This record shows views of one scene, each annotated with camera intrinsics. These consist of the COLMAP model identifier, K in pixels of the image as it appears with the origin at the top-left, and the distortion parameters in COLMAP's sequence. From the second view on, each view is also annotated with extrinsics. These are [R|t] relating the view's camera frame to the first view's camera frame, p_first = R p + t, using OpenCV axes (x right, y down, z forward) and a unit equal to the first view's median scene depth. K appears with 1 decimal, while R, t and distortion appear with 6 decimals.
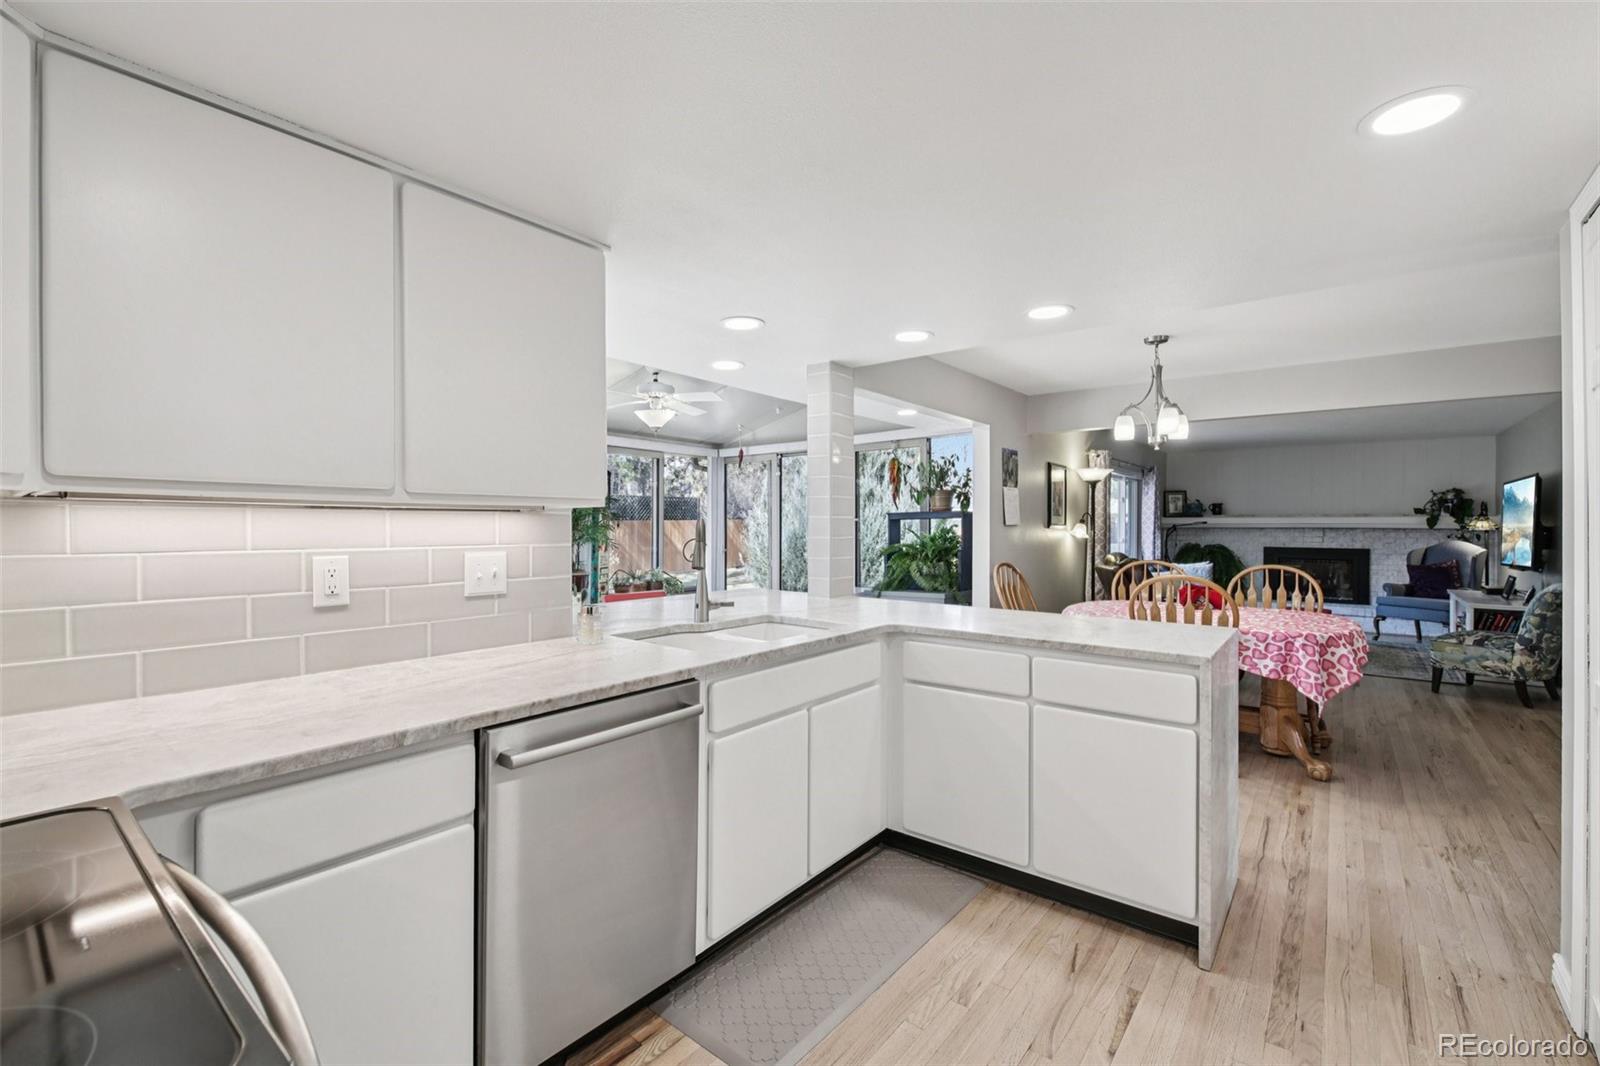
lens RADIAL K [[702.5, 0, 807.5], [0, 702.5, 524.8], [0, 0, 1]] dist [-0.000380, -0.006133]
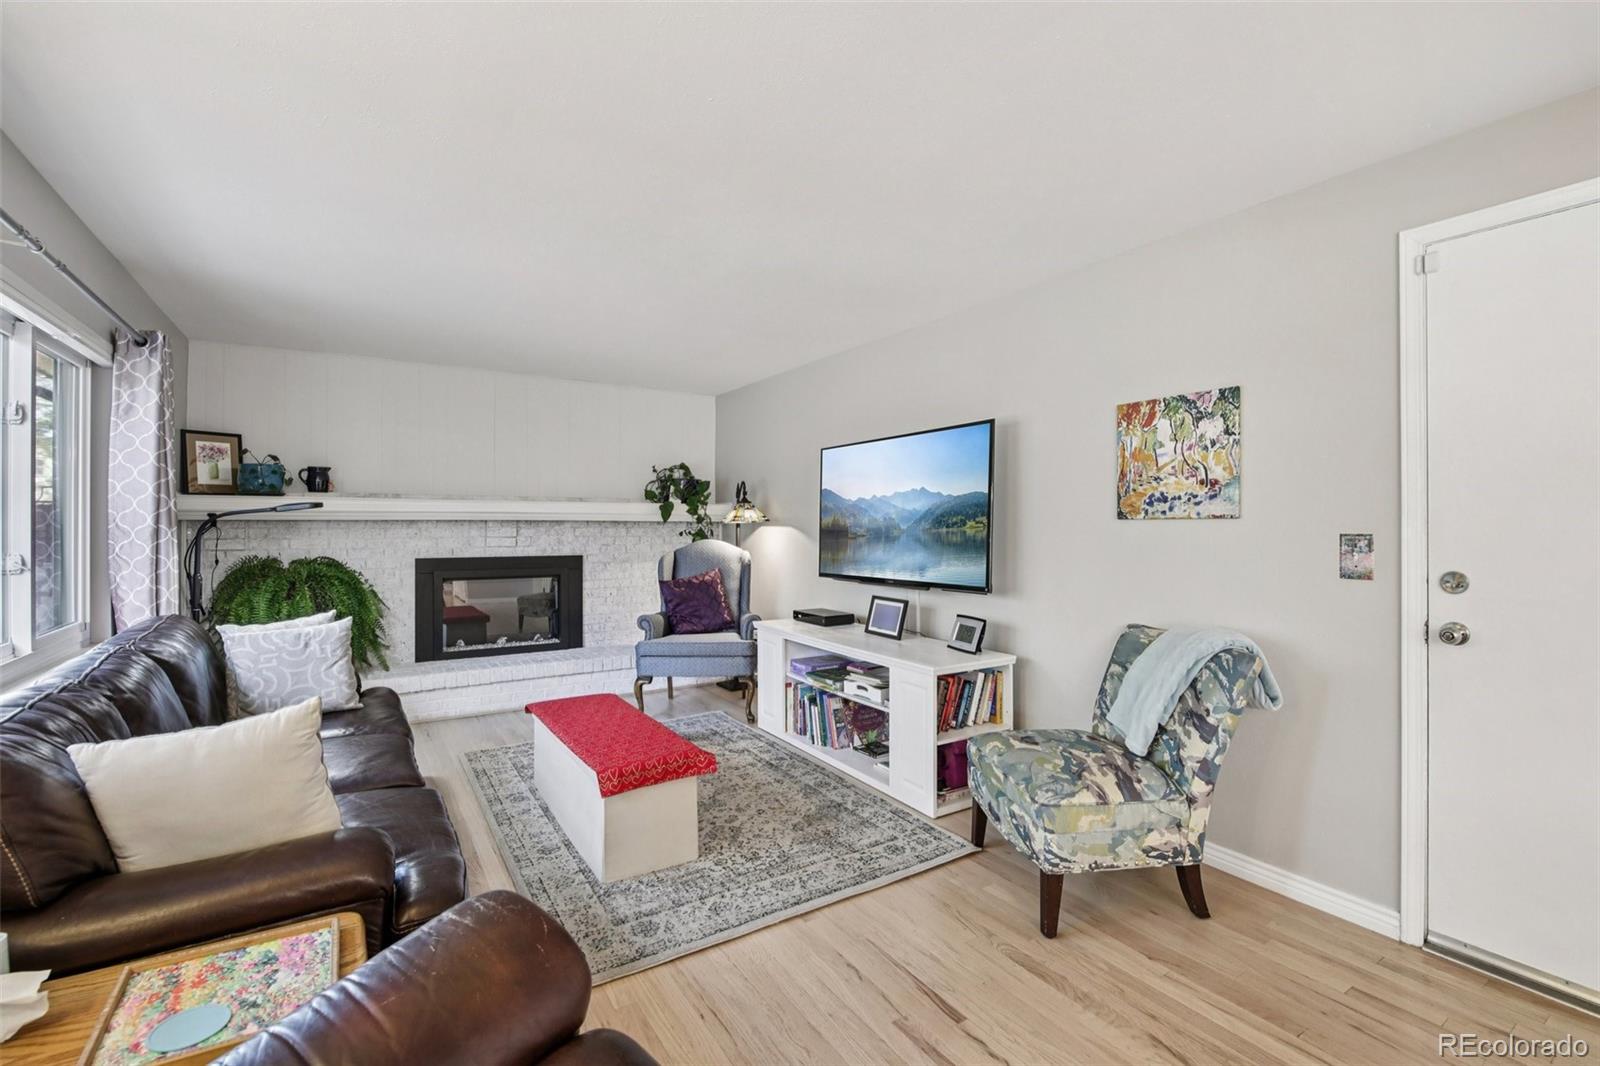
lens RADIAL K [[702.5, 0, 791.3], [0, 702.5, 527.5], [0, 0, 1]] dist [-0.000380, -0.006133]
pose [[0.360010, -0.003274, 0.932943, 0.318745], [-0.000294, 0.999993, 0.003623, 0.008451], [-0.932948, -0.001579, 0.360007, 0.651589]]
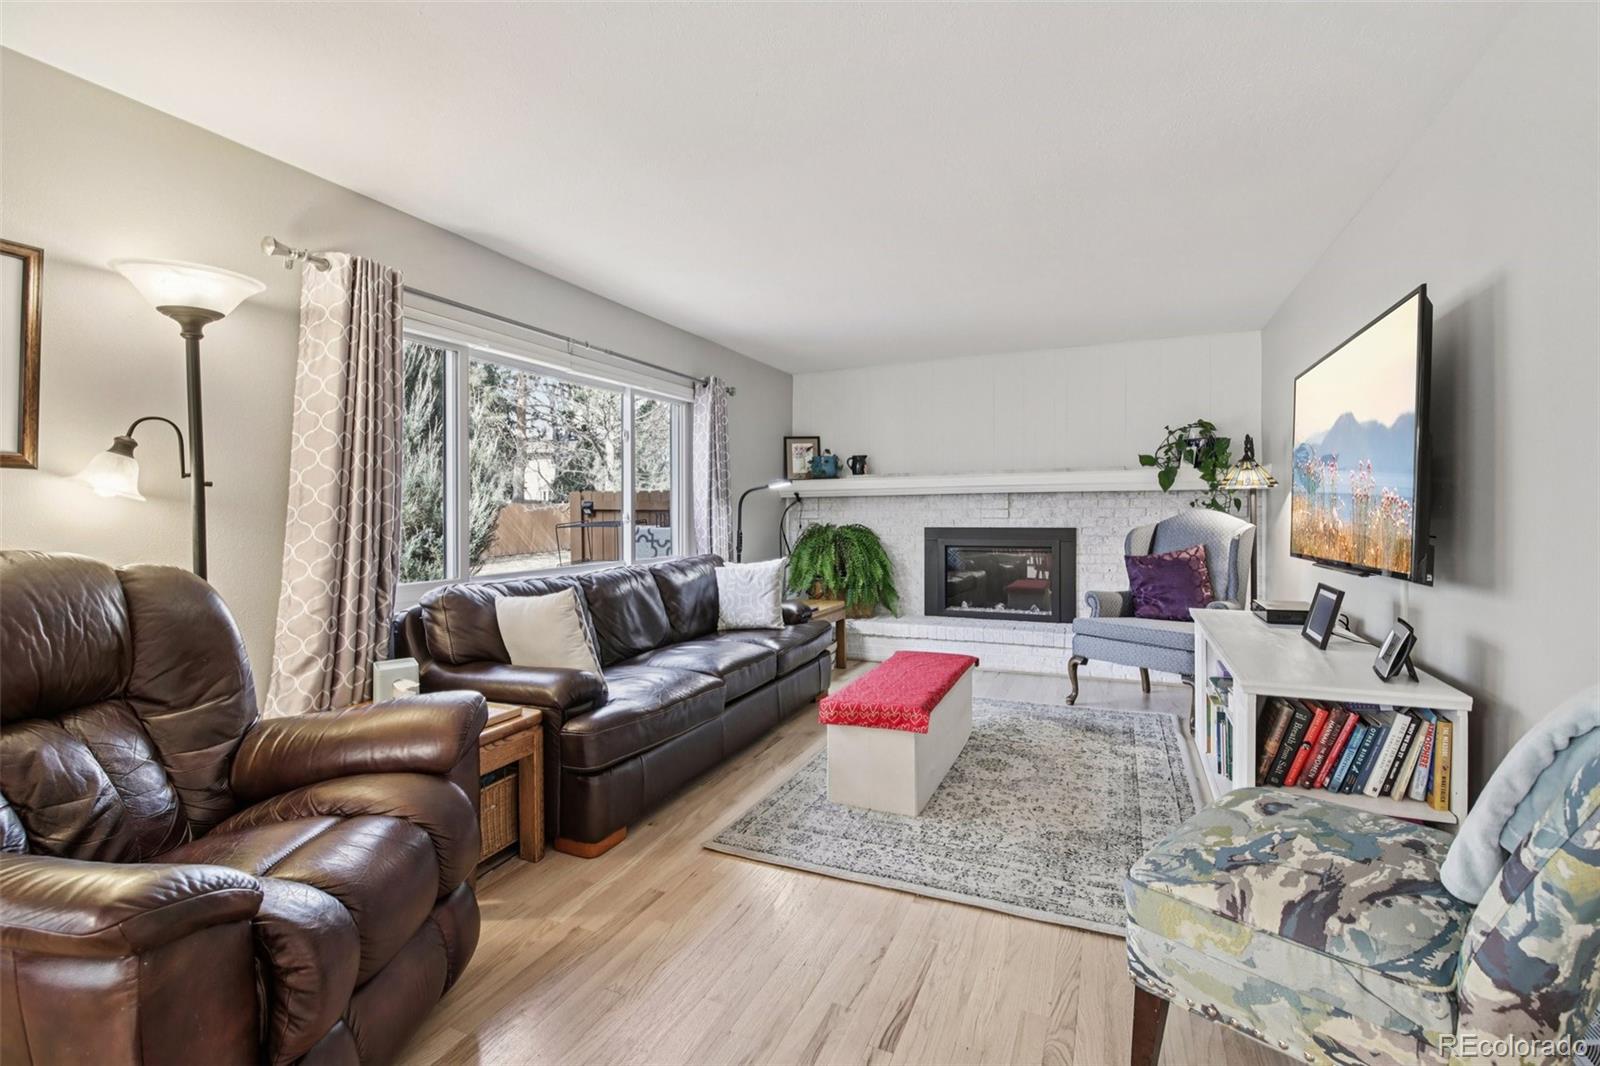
lens RADIAL K [[702.5, 0, 793.0], [0, 702.5, 516.9], [0, 0, 1]] dist [-0.000380, -0.006133]
pose [[0.975284, -0.009368, 0.220756, 0.472247], [0.008673, 0.999954, 0.004117, 0.022142], [-0.220784, -0.002101, 0.975320, 0.512775]]
